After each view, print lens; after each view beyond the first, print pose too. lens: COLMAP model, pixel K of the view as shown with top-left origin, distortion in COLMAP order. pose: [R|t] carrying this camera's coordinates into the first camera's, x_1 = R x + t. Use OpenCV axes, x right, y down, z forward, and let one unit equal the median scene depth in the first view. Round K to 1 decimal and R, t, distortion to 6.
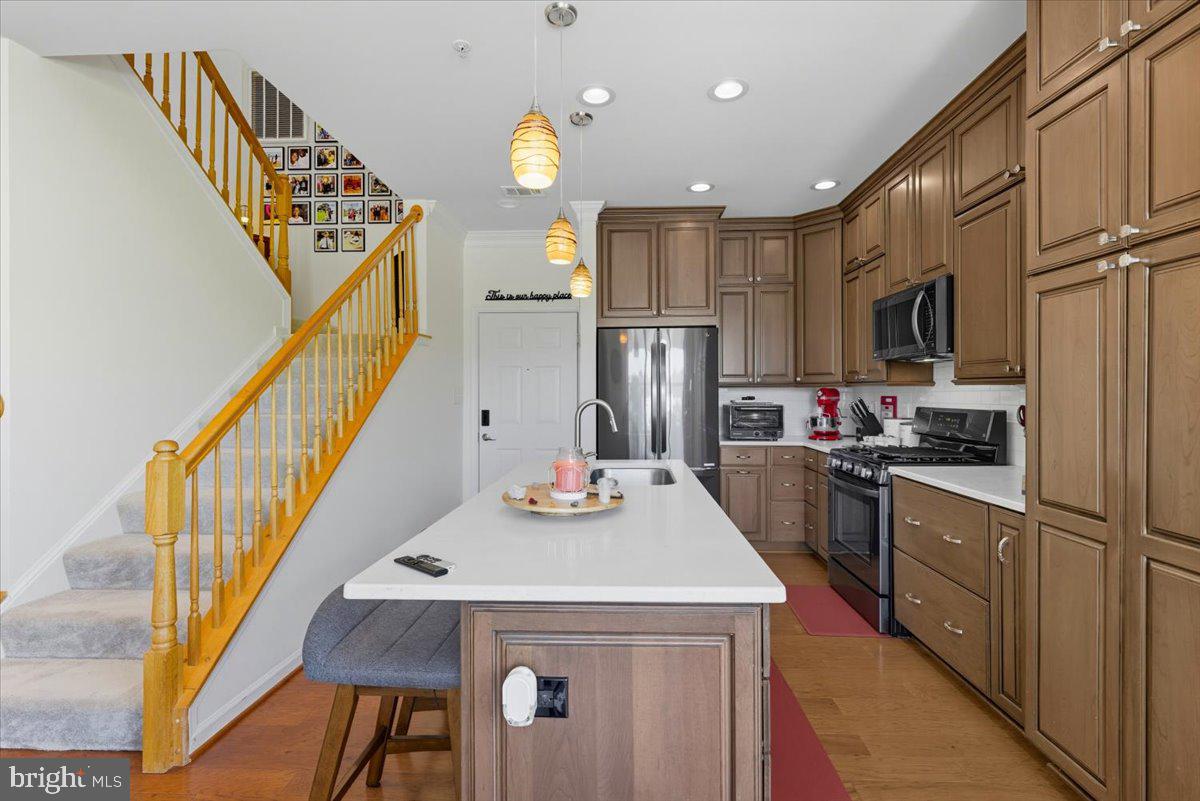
lens RADIAL K [[551.1, 0, 601.9], [0, 551.1, 392.1], [0, 0, 1]] dist [0.002357, -0.000546]
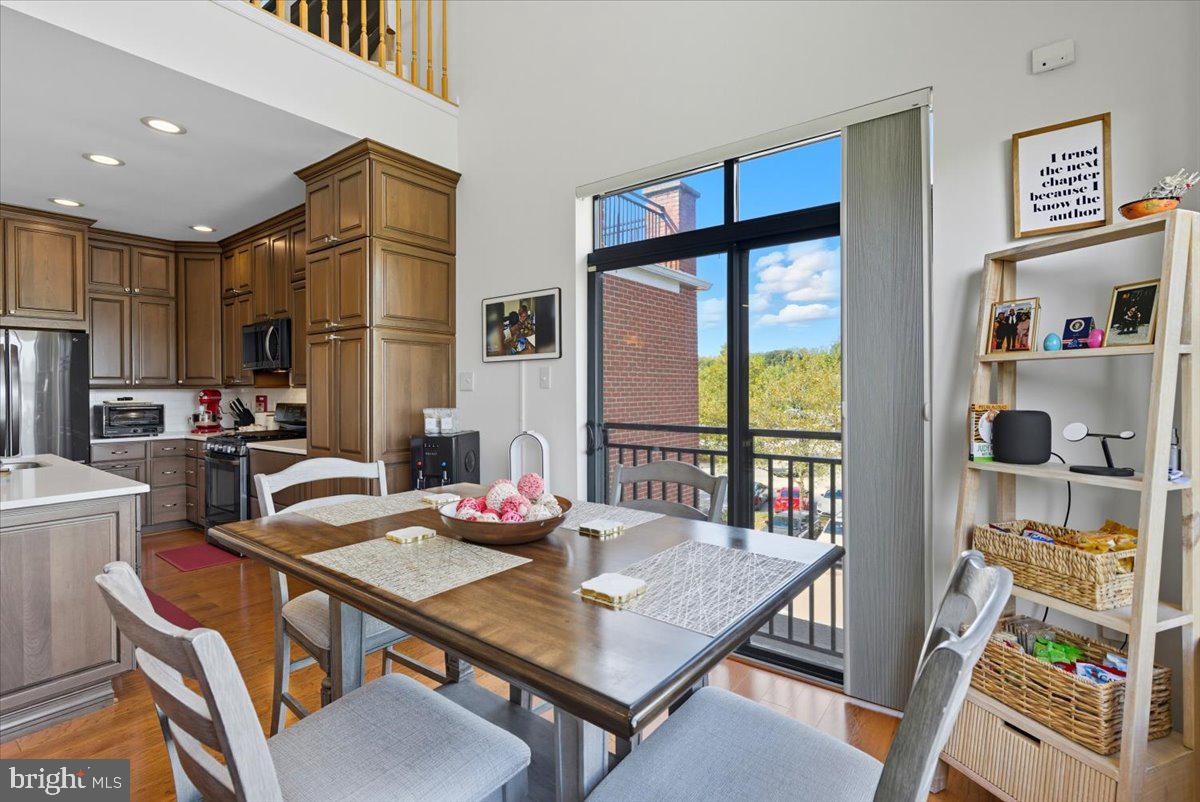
lens RADIAL K [[551.1, 0, 606.6], [0, 551.1, 390.2], [0, 0, 1]] dist [0.002357, -0.000546]
pose [[0.558217, -0.003377, 0.829688, -0.112650], [0.005050, 0.999987, 0.000672, -0.002411], [-0.829680, 0.003815, 0.558227, -0.415928]]
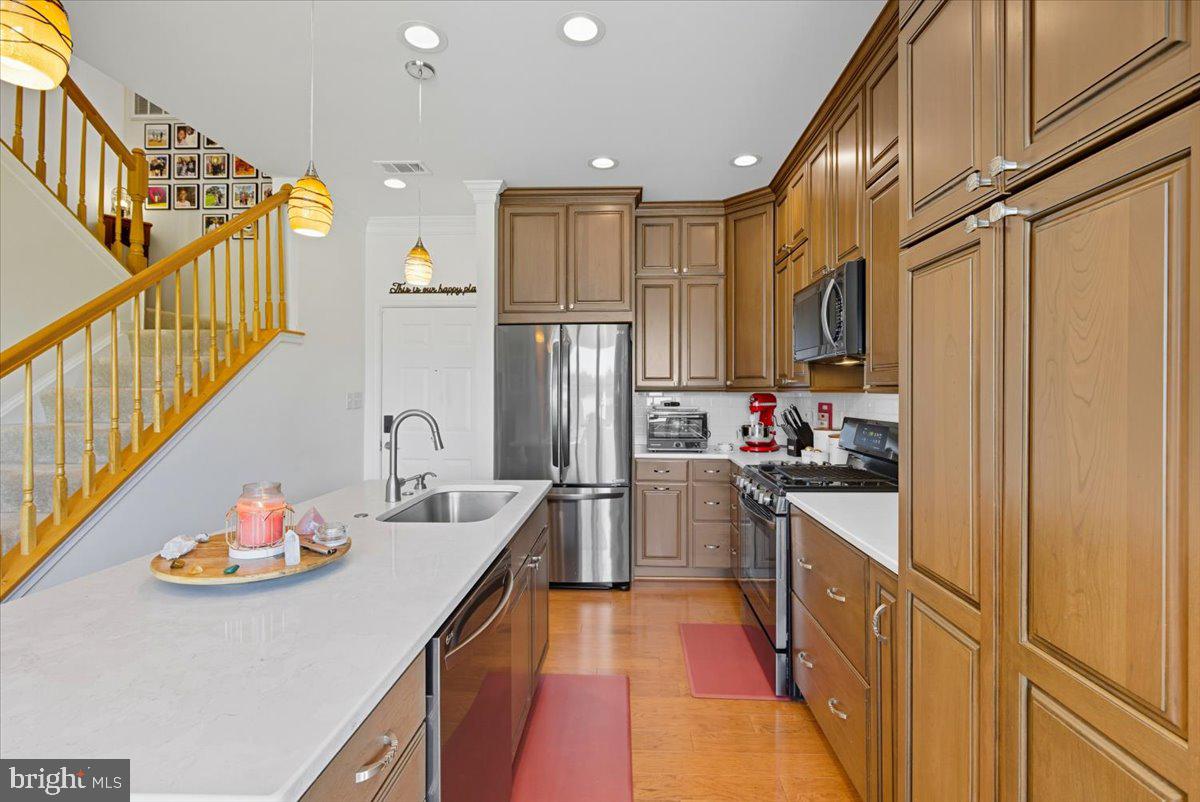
lens RADIAL K [[551.1, 0, 600.5], [0, 551.1, 388.6], [0, 0, 1]] dist [0.002357, -0.000546]
pose [[0.999987, 0.004244, -0.002900, 0.160347], [-0.004260, 0.999975, -0.005707, -0.008989], [0.002876, 0.005720, 0.999980, 0.117046]]
